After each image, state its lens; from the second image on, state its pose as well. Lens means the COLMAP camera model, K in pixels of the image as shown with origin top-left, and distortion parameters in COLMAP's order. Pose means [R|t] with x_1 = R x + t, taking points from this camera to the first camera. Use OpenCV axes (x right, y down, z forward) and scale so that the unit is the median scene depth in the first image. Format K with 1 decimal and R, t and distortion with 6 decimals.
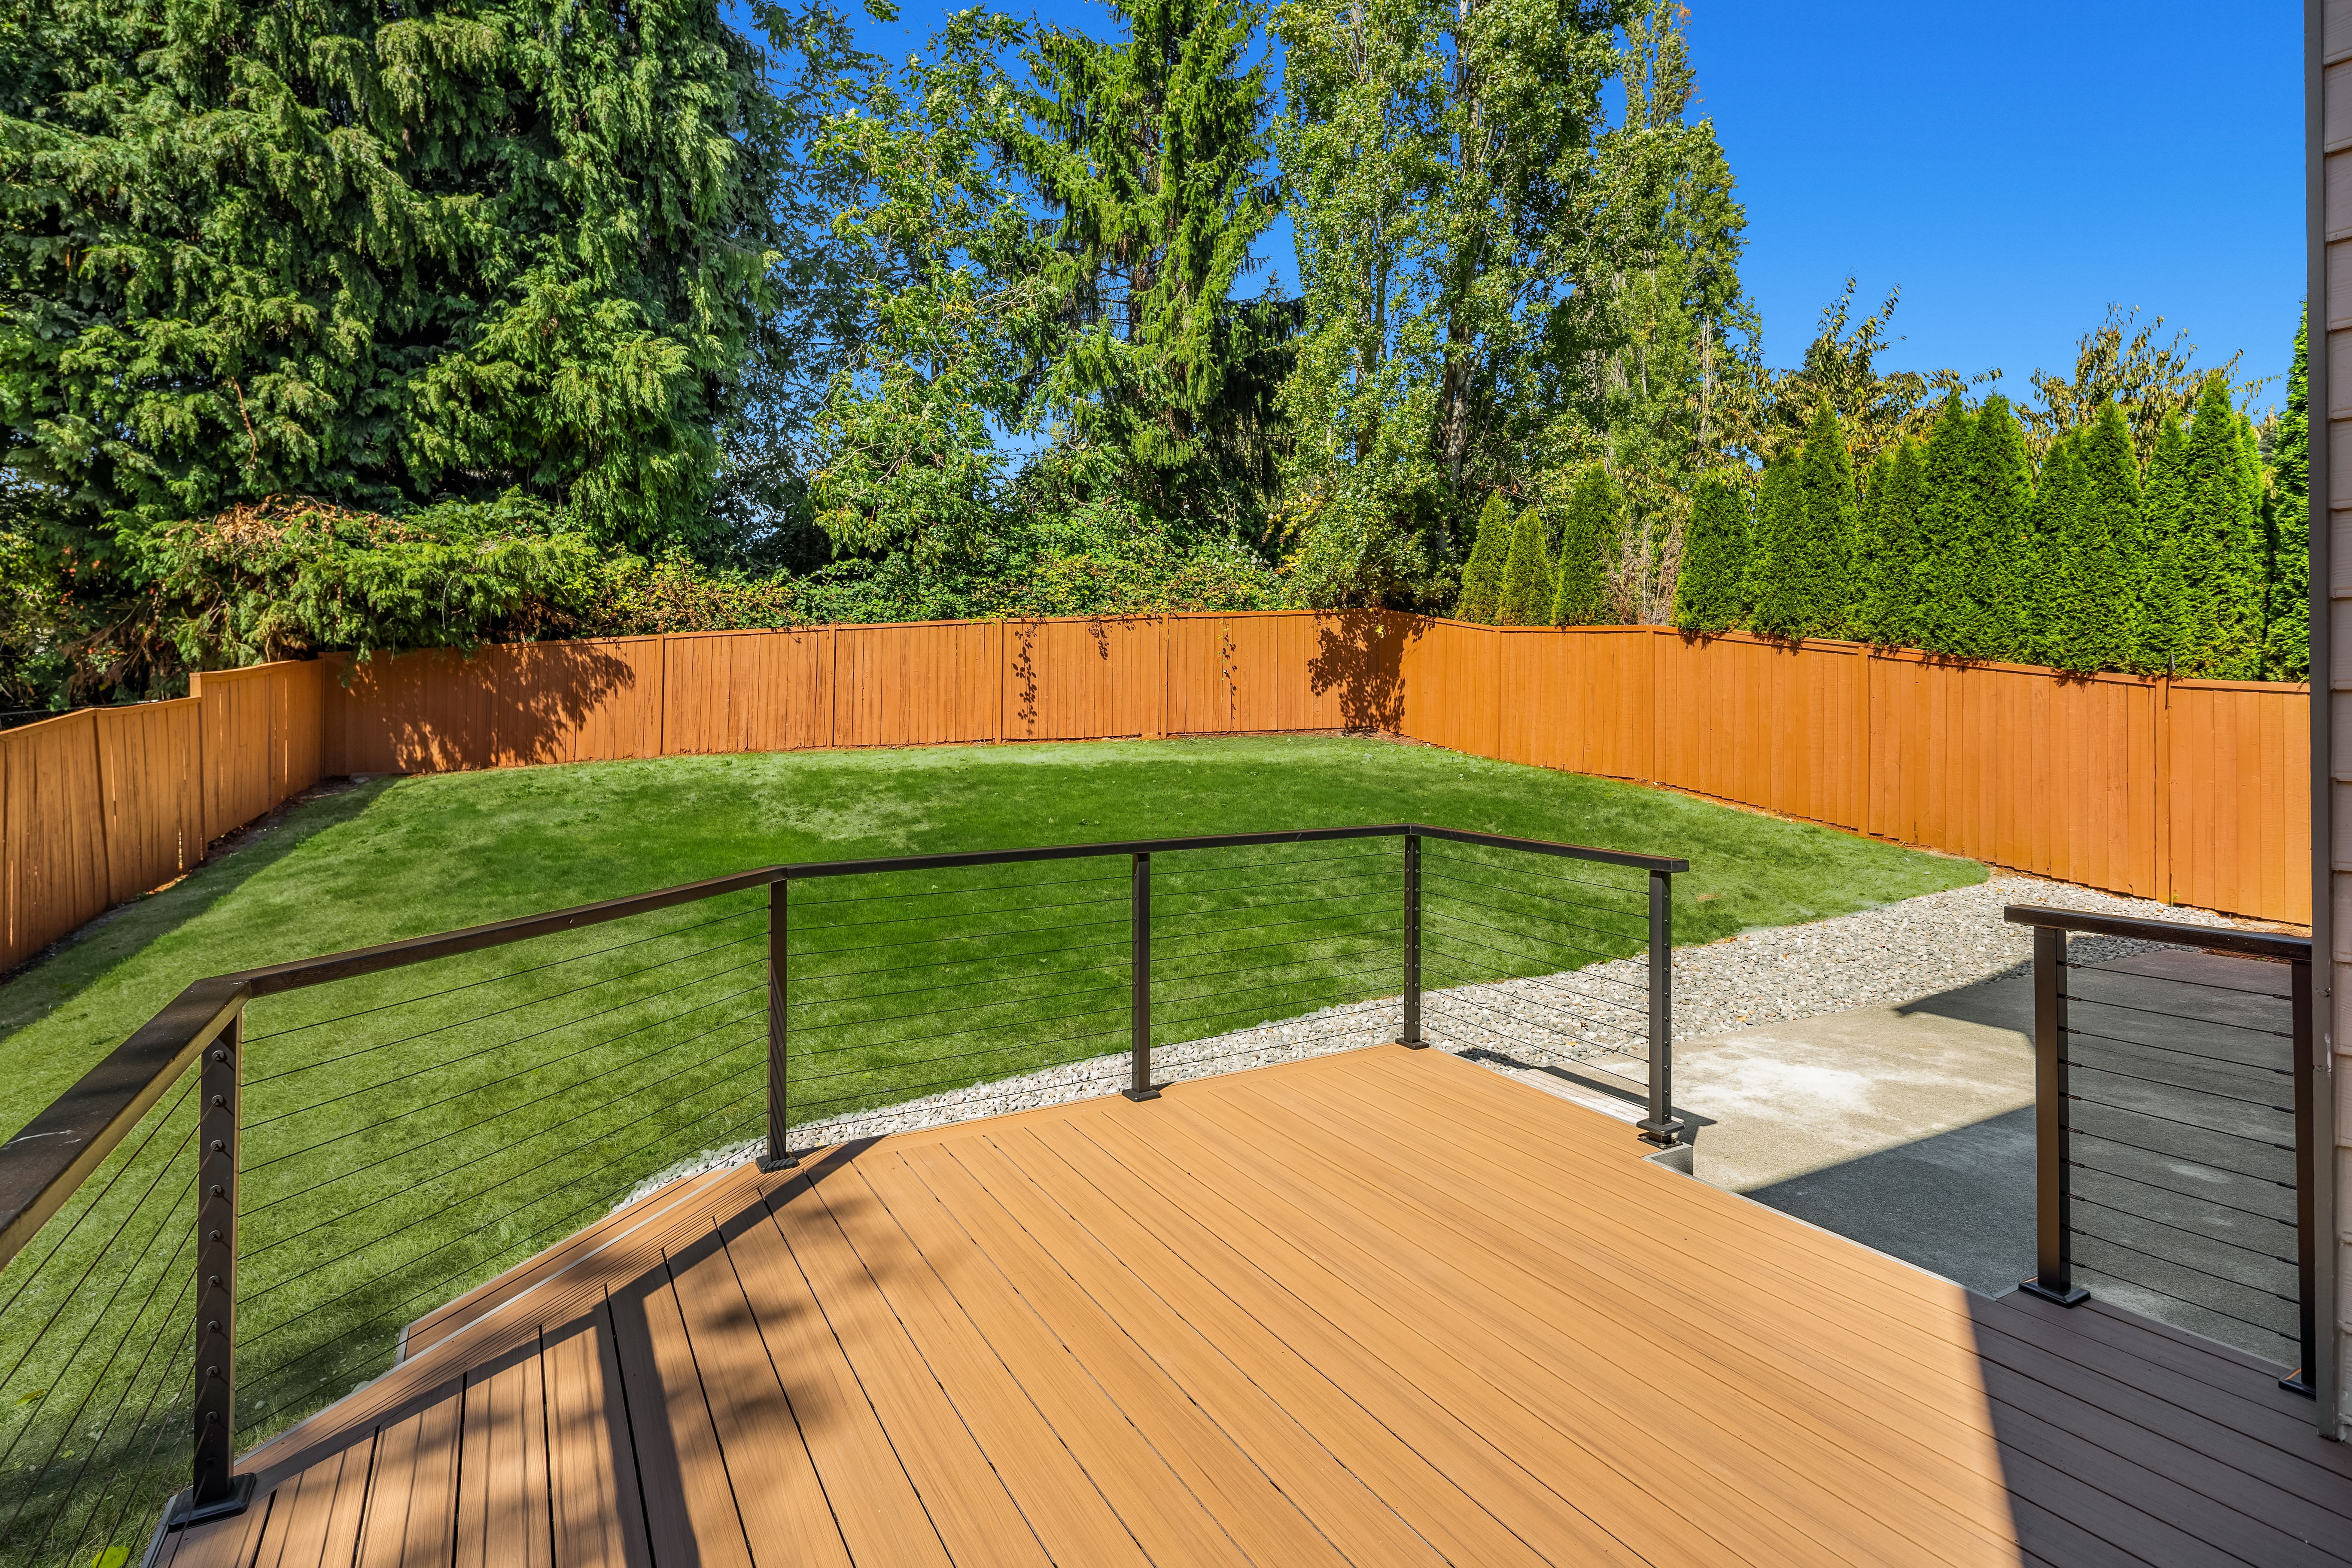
lens RADIAL K [[1169.3, 0, 1170.0], [0, 1169.3, 664.4], [0, 0, 1]] dist [-0.000176, 0.000257]
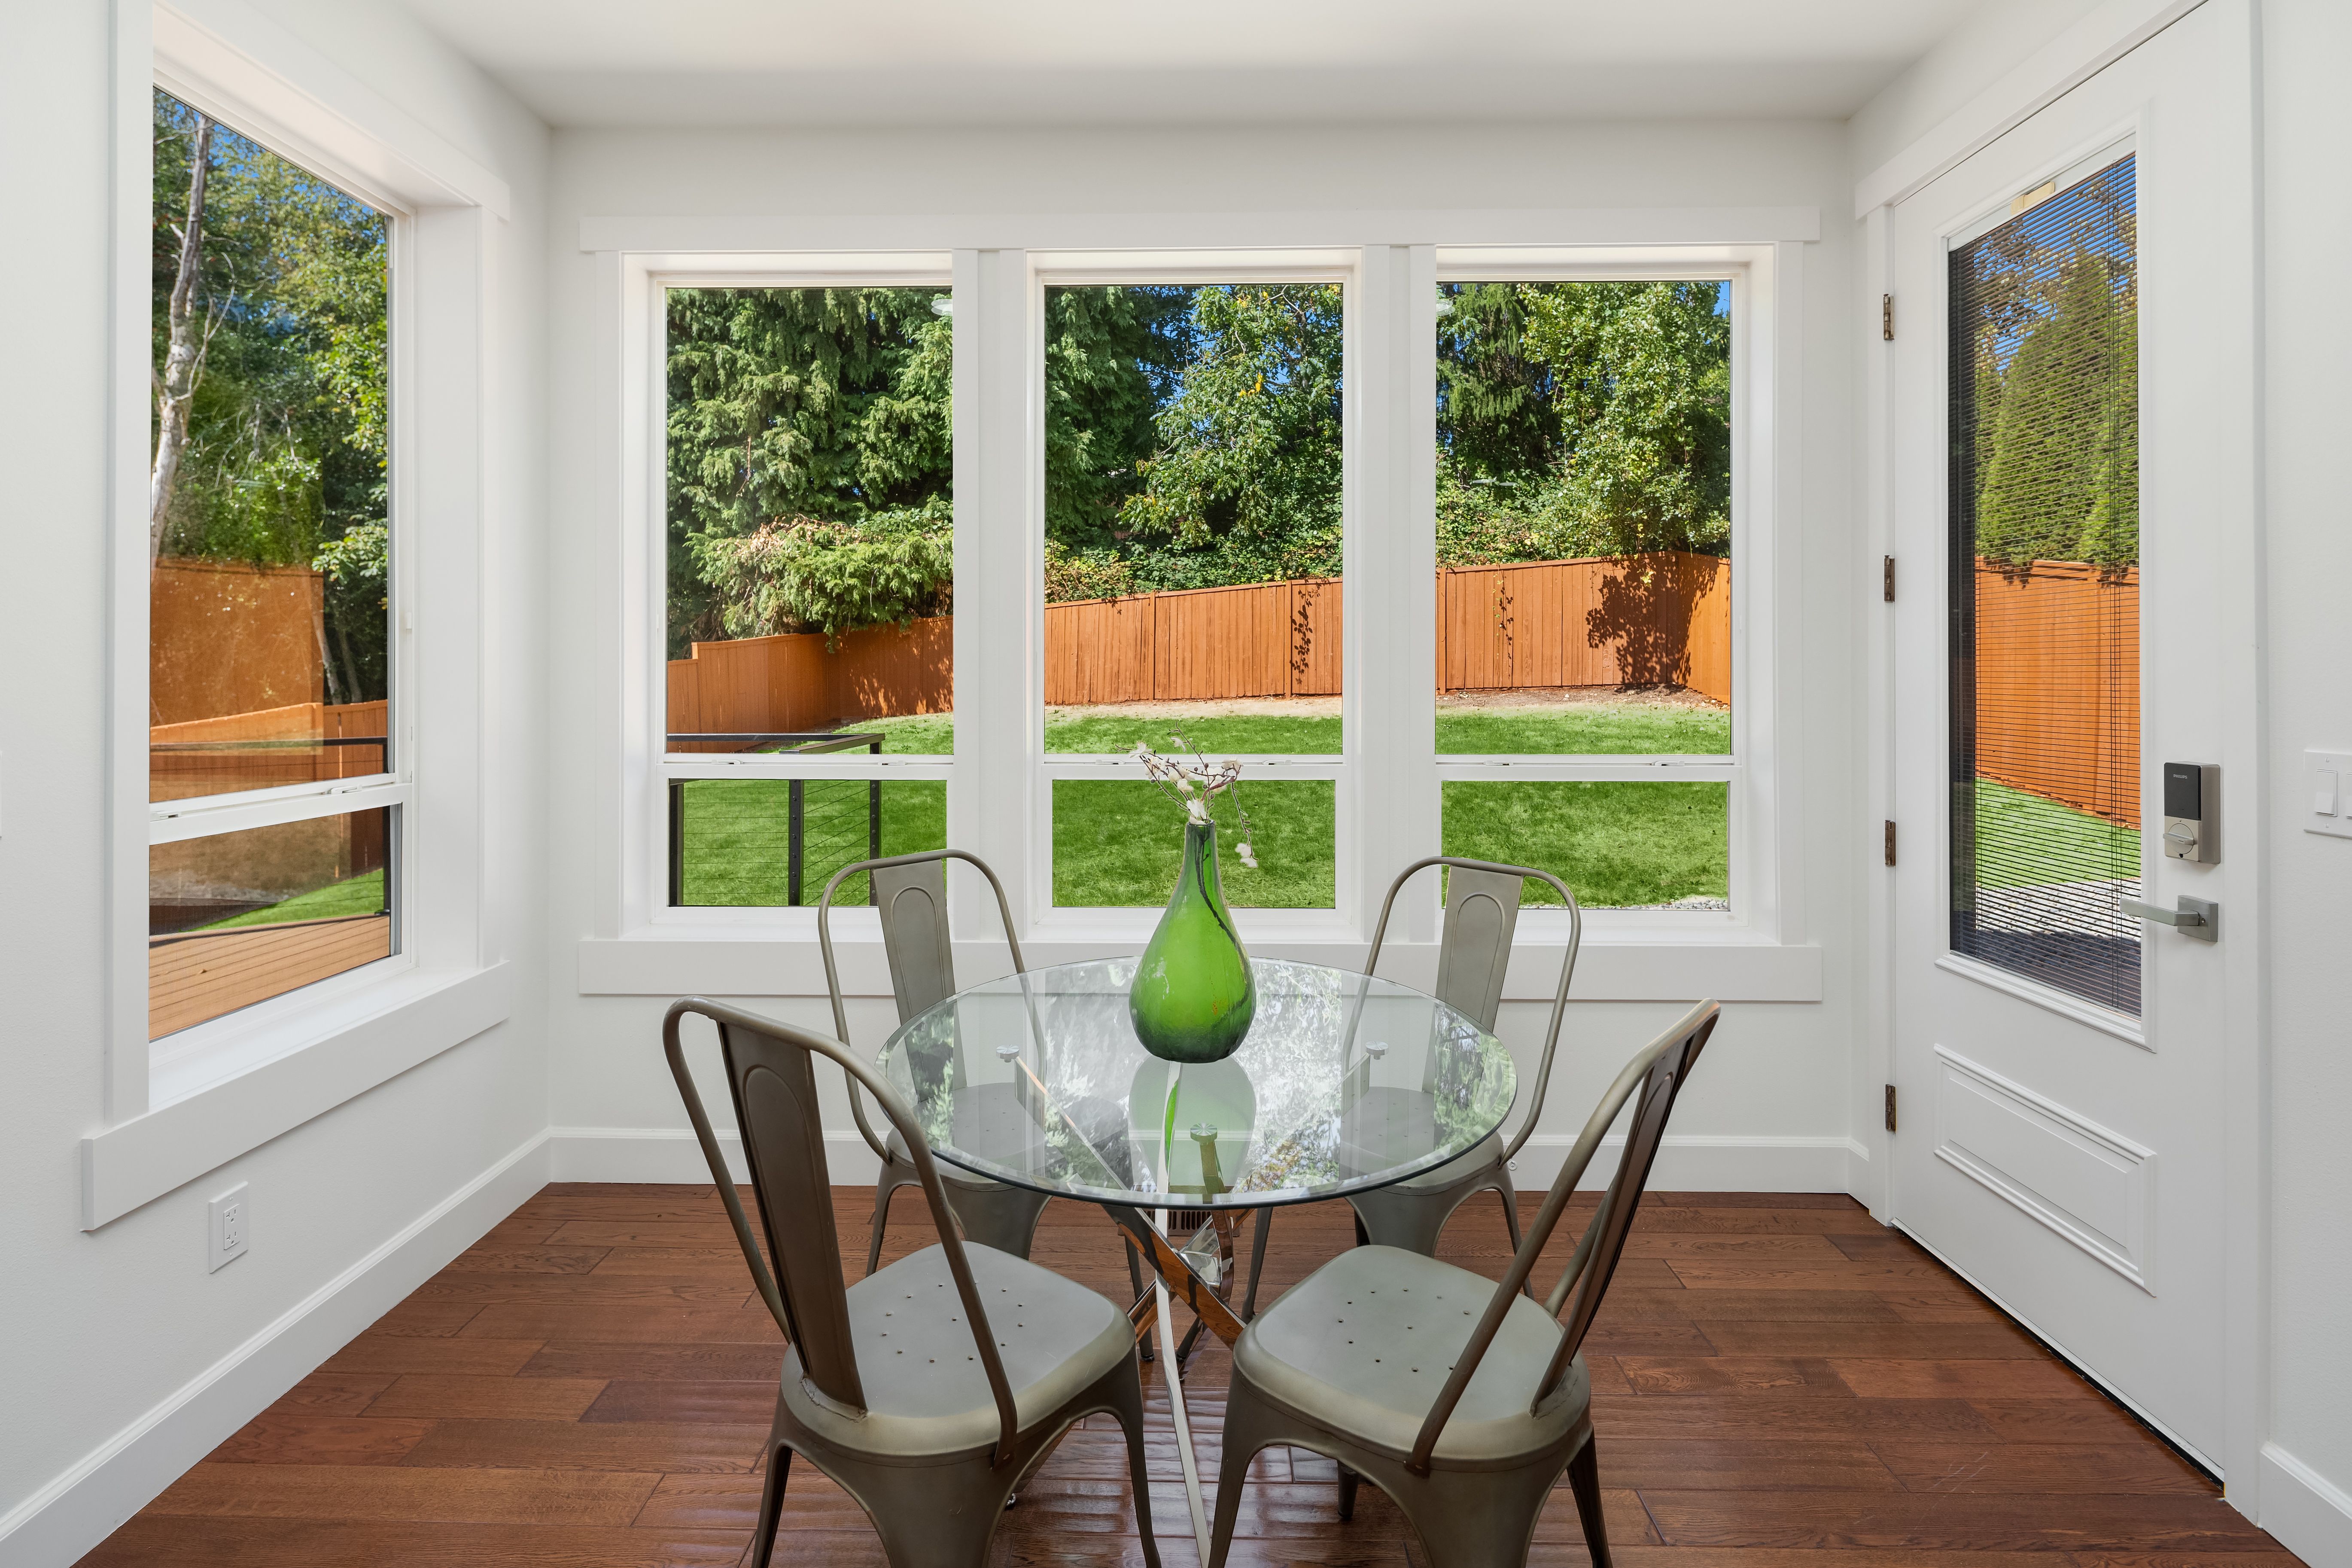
lens RADIAL K [[1169.3, 0, 1170.0], [0, 1169.3, 664.4], [0, 0, 1]] dist [-0.000176, 0.000257]
pose [[0.861967, -0.007524, -0.506909, 0.319329], [0.021290, 0.999545, 0.021366, 0.012362], [0.506518, -0.029209, 0.861735, 0.028479]]
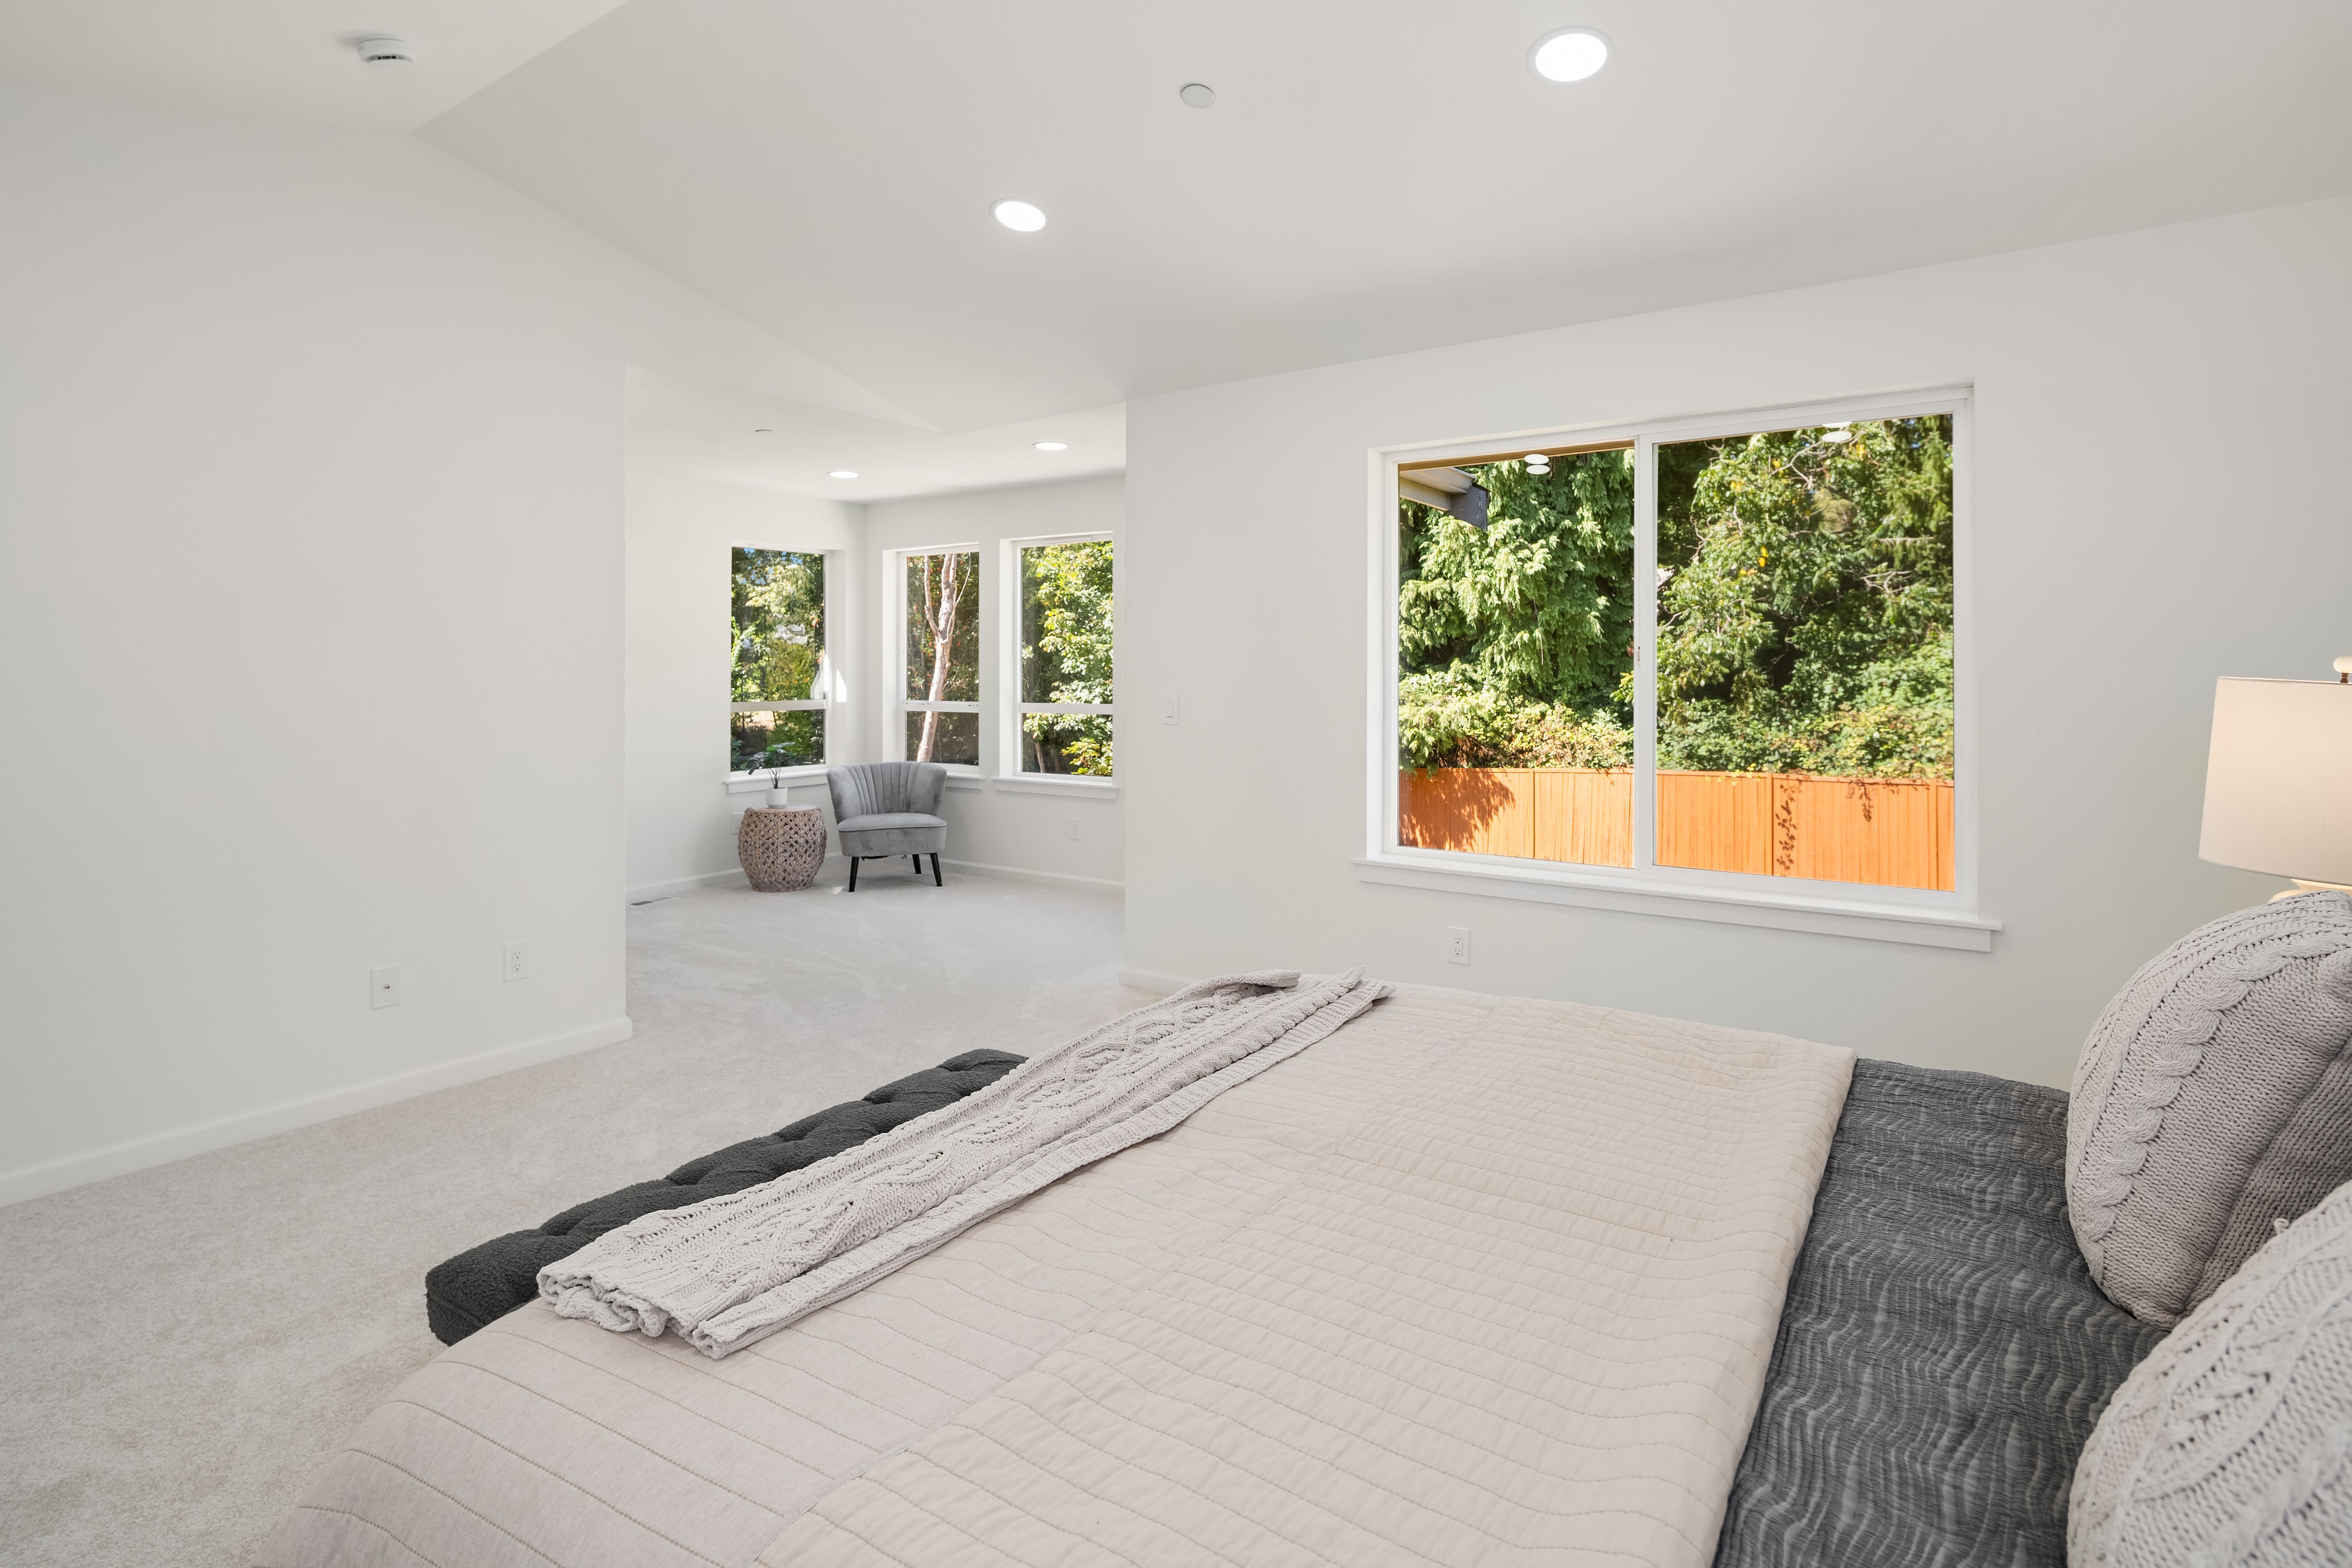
lens RADIAL K [[1177.1, 0, 1197.8], [0, 1177.1, 671.7], [0, 0, 1]] dist [0.028839, 0.000039]
pose [[0.458898, -0.003241, -0.888483, 0.612659], [0.031432, 0.999427, 0.012590, -0.171847], [0.887933, -0.033704, 0.458737, 0.047384]]
